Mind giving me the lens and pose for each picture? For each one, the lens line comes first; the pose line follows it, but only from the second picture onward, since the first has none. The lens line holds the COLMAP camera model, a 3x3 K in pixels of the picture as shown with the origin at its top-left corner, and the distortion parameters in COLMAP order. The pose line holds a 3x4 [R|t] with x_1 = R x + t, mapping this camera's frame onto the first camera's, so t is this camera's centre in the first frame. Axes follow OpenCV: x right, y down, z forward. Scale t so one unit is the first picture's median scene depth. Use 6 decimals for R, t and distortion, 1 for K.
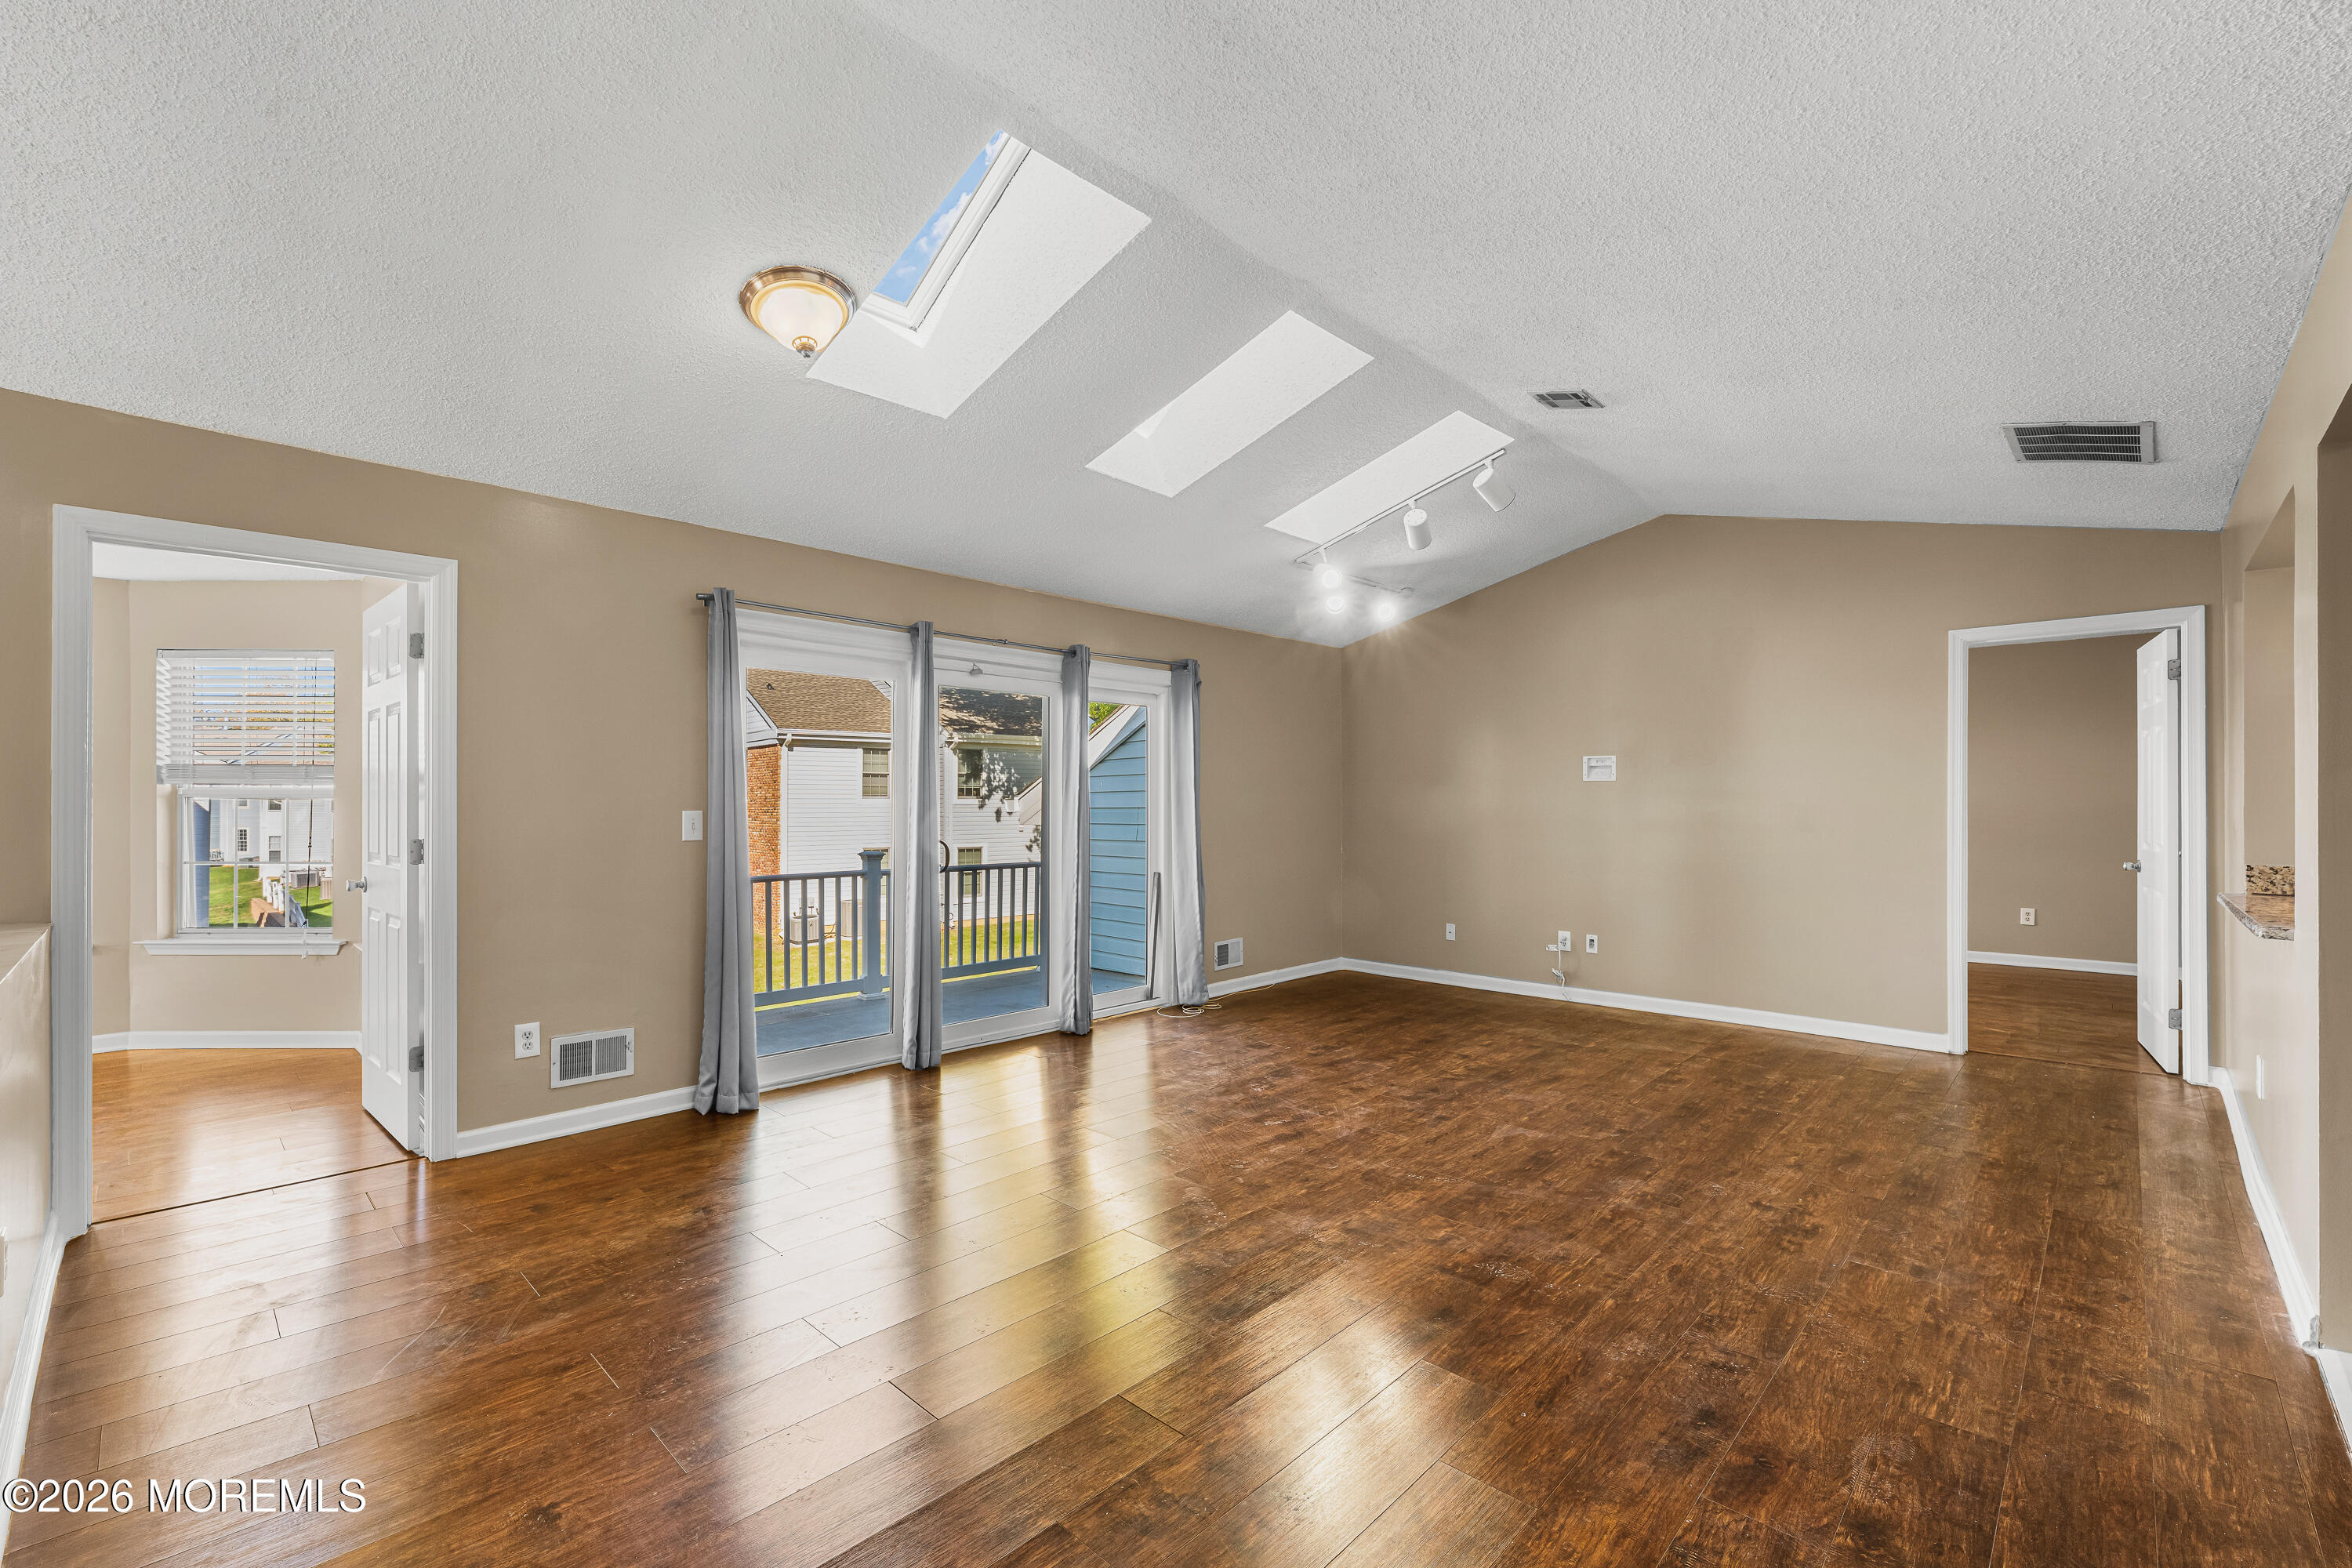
lens RADIAL K [[989.4, 0, 1181.1], [0, 989.4, 798.9], [0, 0, 1]] dist [0.001661, -0.000068]
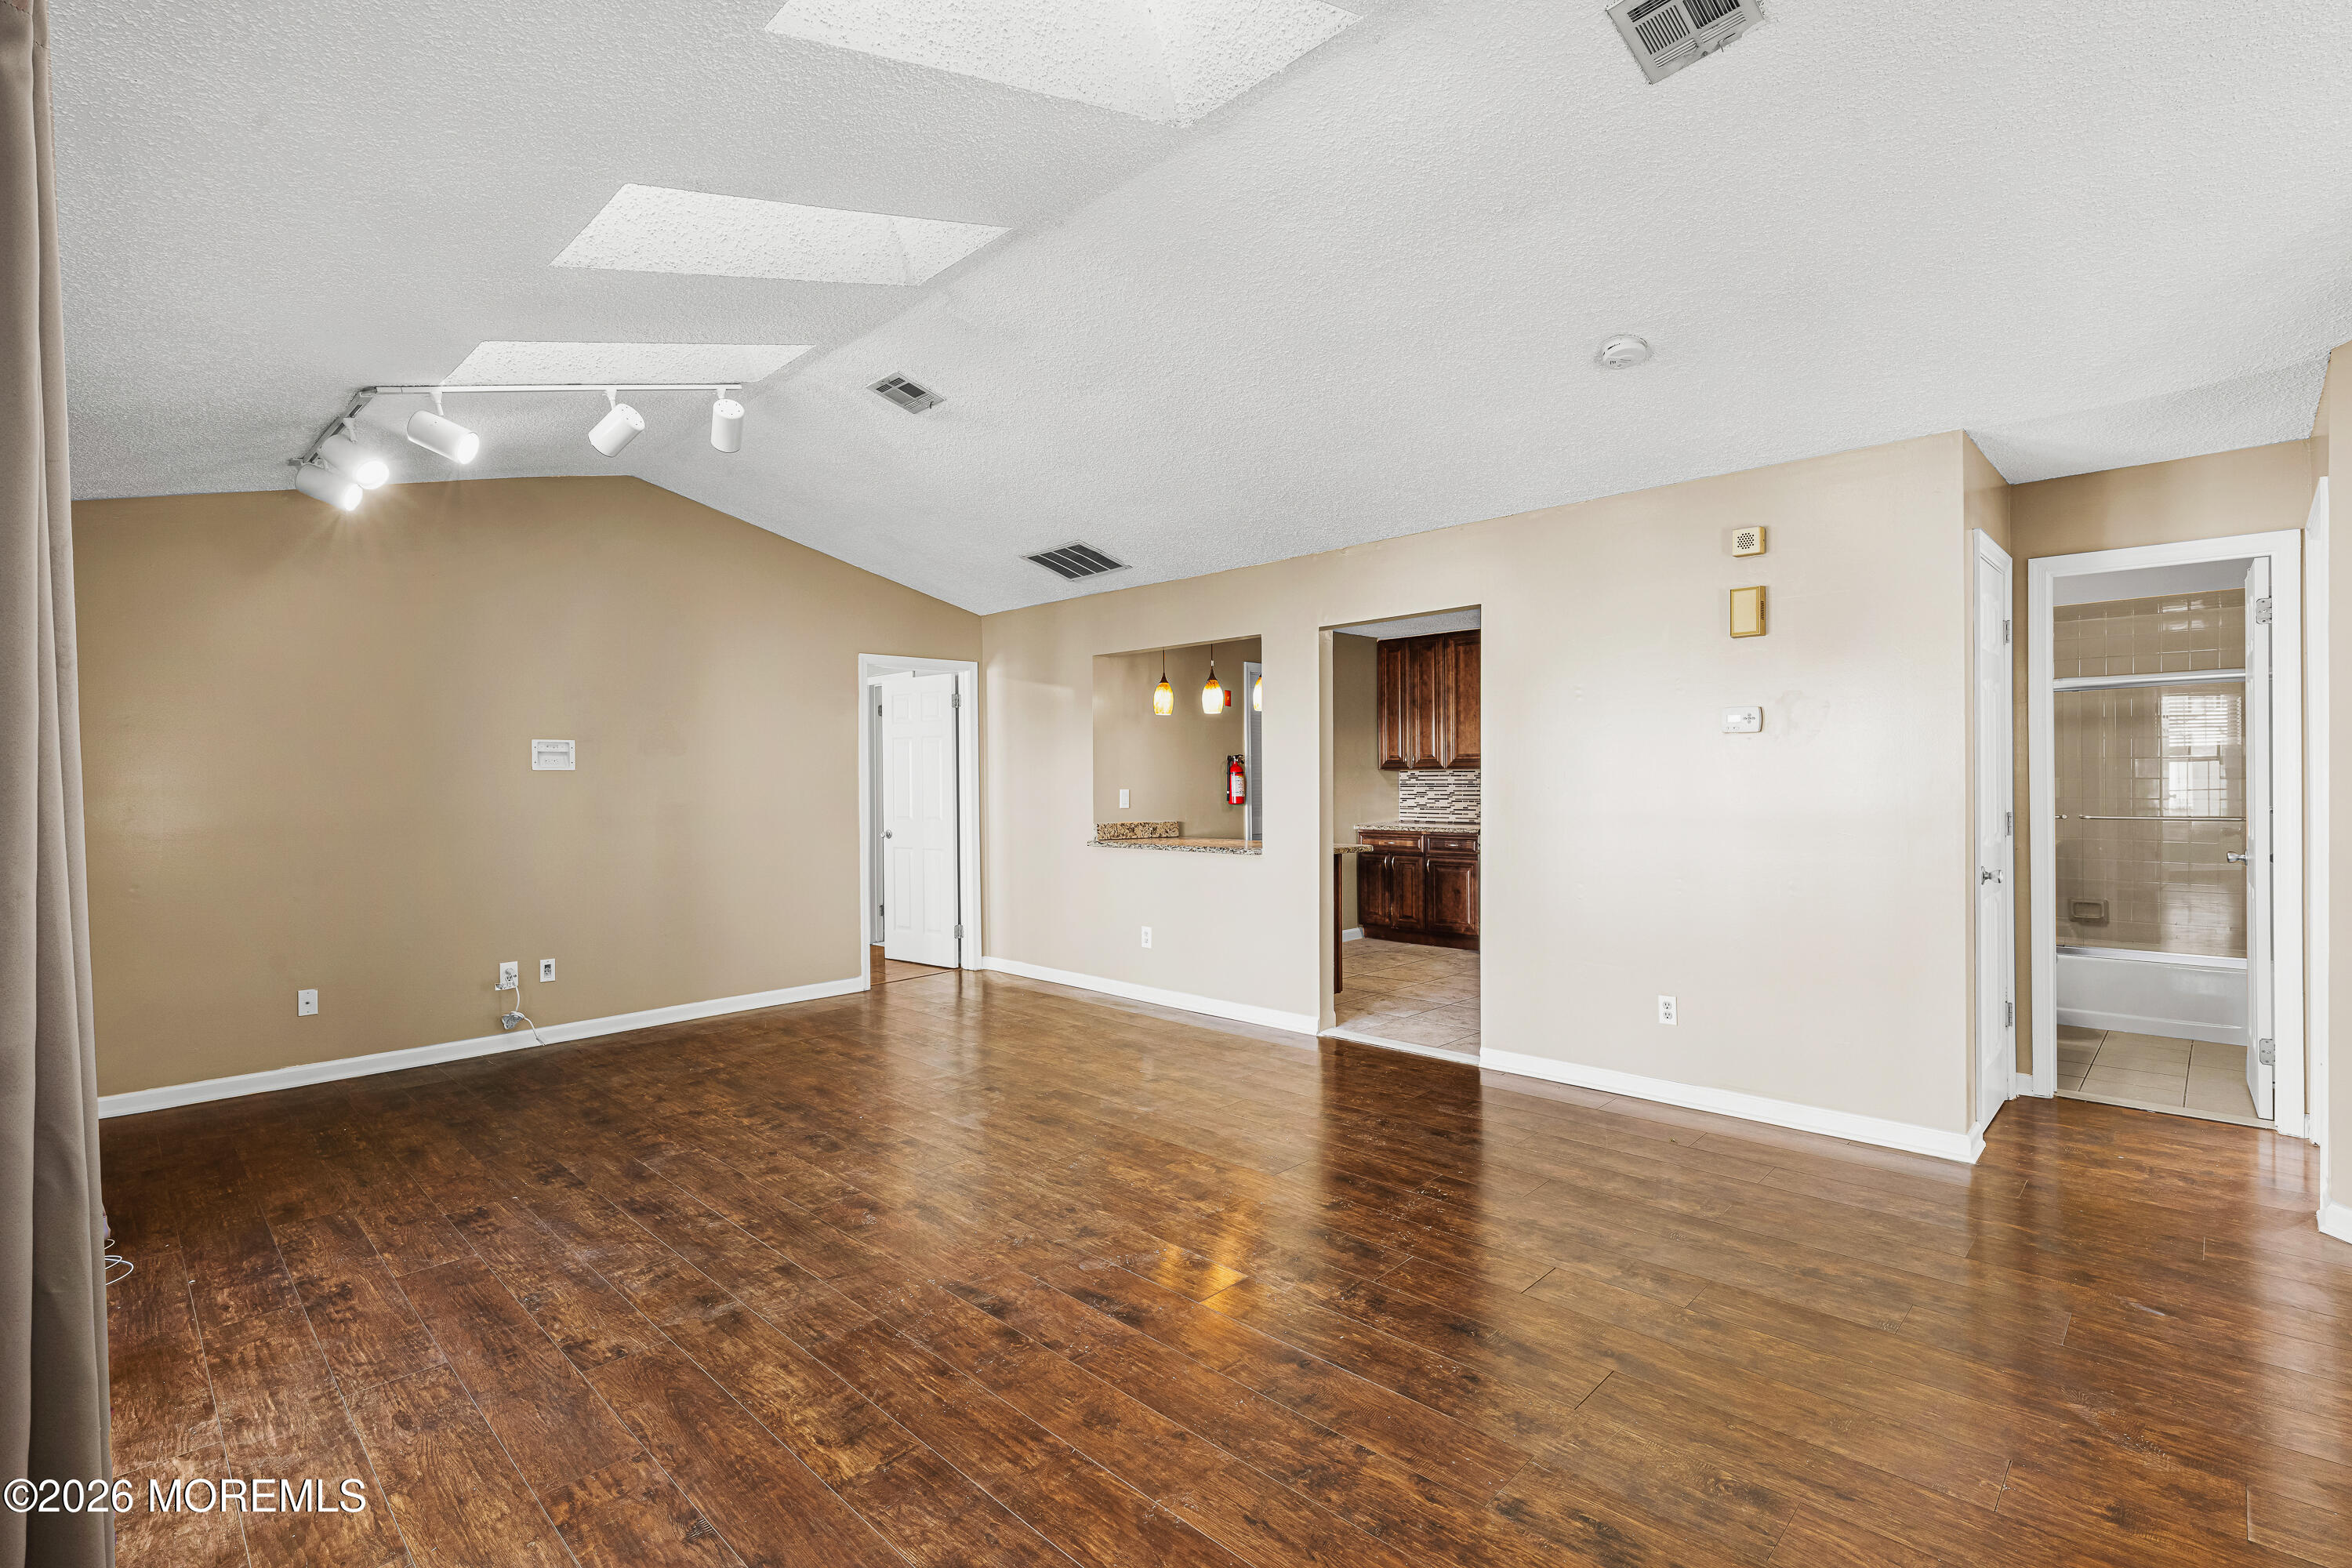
lens RADIAL K [[1073.1, 0, 1168.6], [0, 1073.1, 785.5], [0, 0, 1]] dist [0.000403, -0.000271]
pose [[0.013722, -0.006827, 0.999883, -0.632626], [0.008103, 0.999945, 0.006716, -0.010133], [-0.999873, 0.008010, 0.013777, 0.653092]]
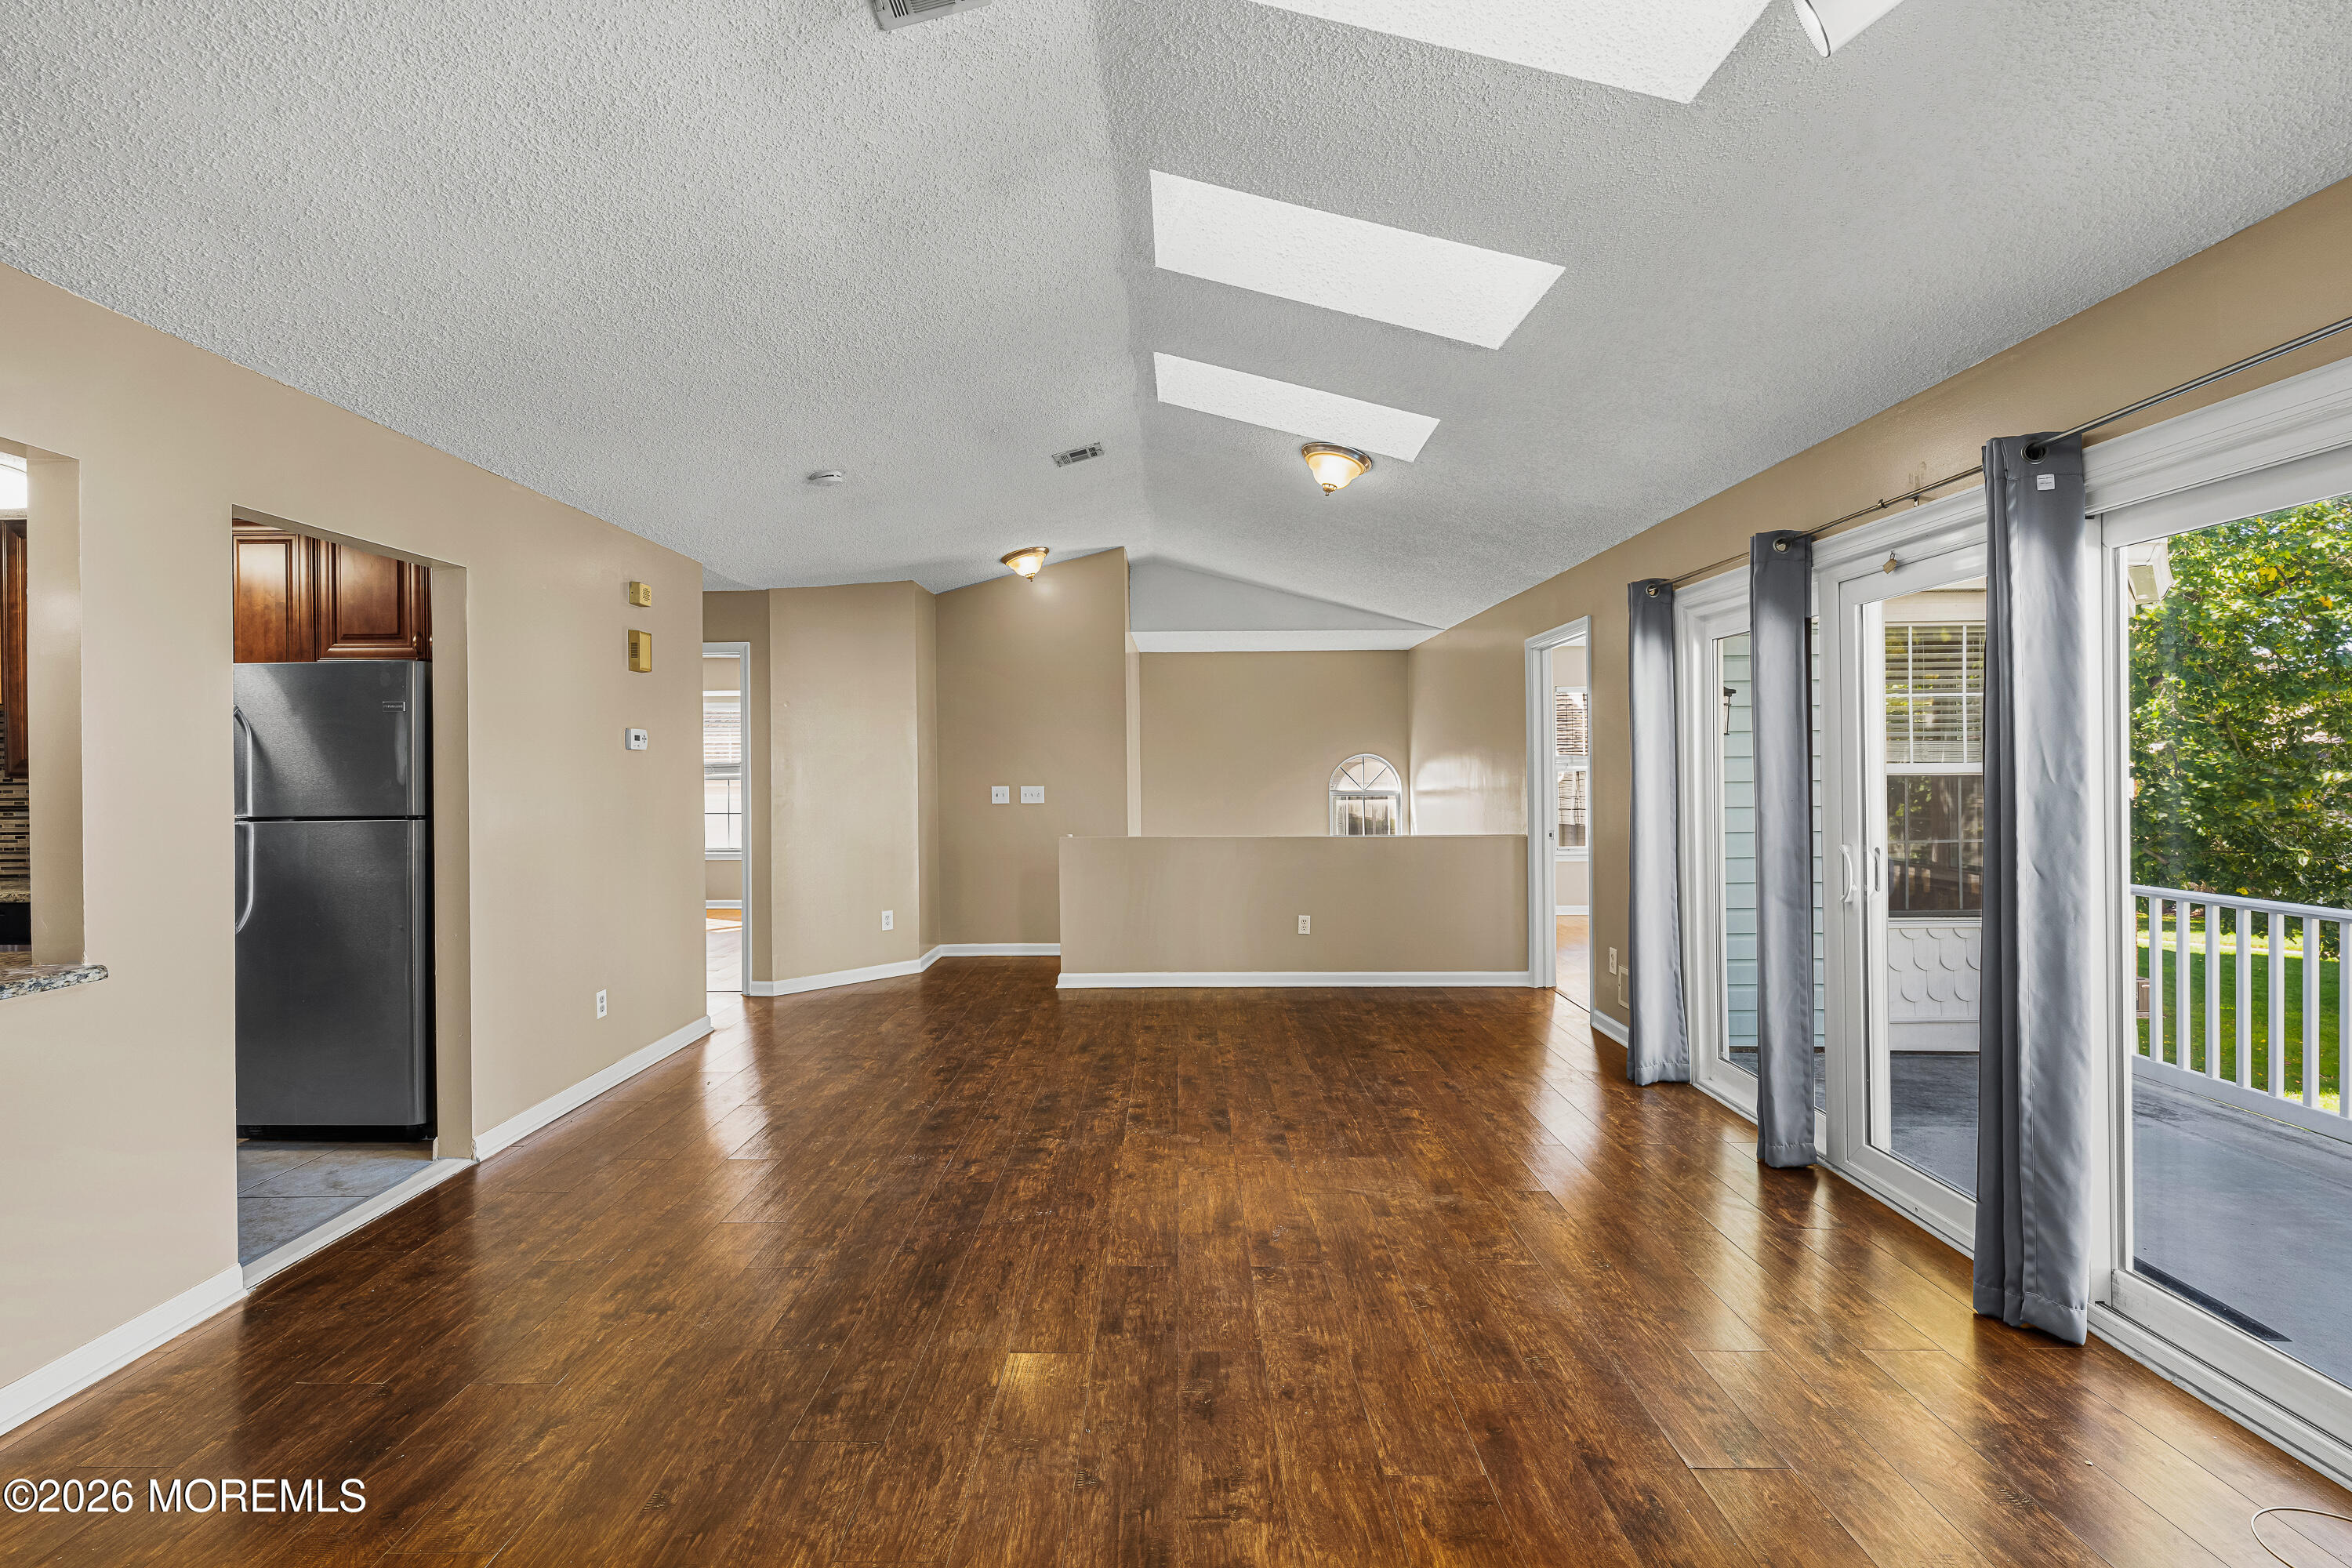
lens RADIAL K [[1016.2, 0, 1163.0], [0, 1016.2, 777.1], [0, 0, 1]] dist [0.001596, 0.000103]
pose [[-0.732571, 0.012383, -0.680578, 0.579967], [0.013061, 0.999906, 0.004134, -0.014675], [0.680565, -0.005861, -0.732664, 1.298034]]
